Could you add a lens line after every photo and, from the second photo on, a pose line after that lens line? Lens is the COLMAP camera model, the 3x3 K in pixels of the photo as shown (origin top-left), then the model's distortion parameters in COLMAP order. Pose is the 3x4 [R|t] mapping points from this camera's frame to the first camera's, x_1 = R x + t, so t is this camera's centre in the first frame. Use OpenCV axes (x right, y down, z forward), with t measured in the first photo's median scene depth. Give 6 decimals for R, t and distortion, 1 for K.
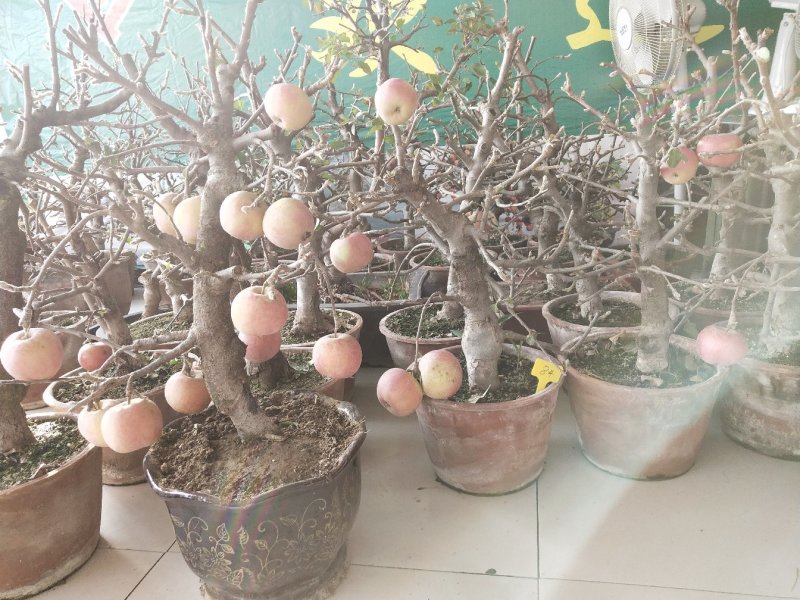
lens RADIAL K [[623.6, 0, 404.6], [0, 623.6, 301.1], [0, 0, 1]] dist [-0.021299, 0.066582]
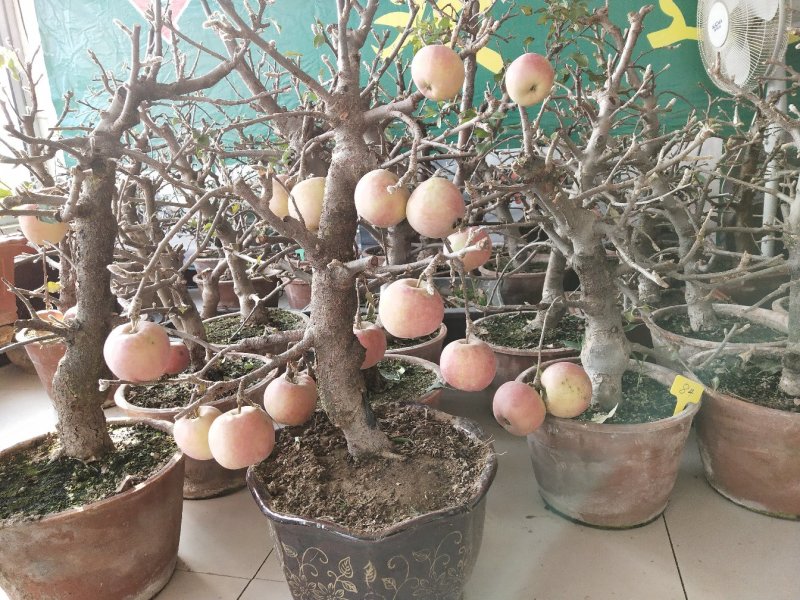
lens RADIAL K [[623.6, 0, 404.6], [0, 623.6, 301.1], [0, 0, 1]] dist [-0.021299, 0.066582]
pose [[0.999090, 0.028718, -0.031524, -0.153740], [-0.029289, 0.999412, -0.017831, 0.015417], [0.030993, 0.018738, 0.999344, 0.112817]]
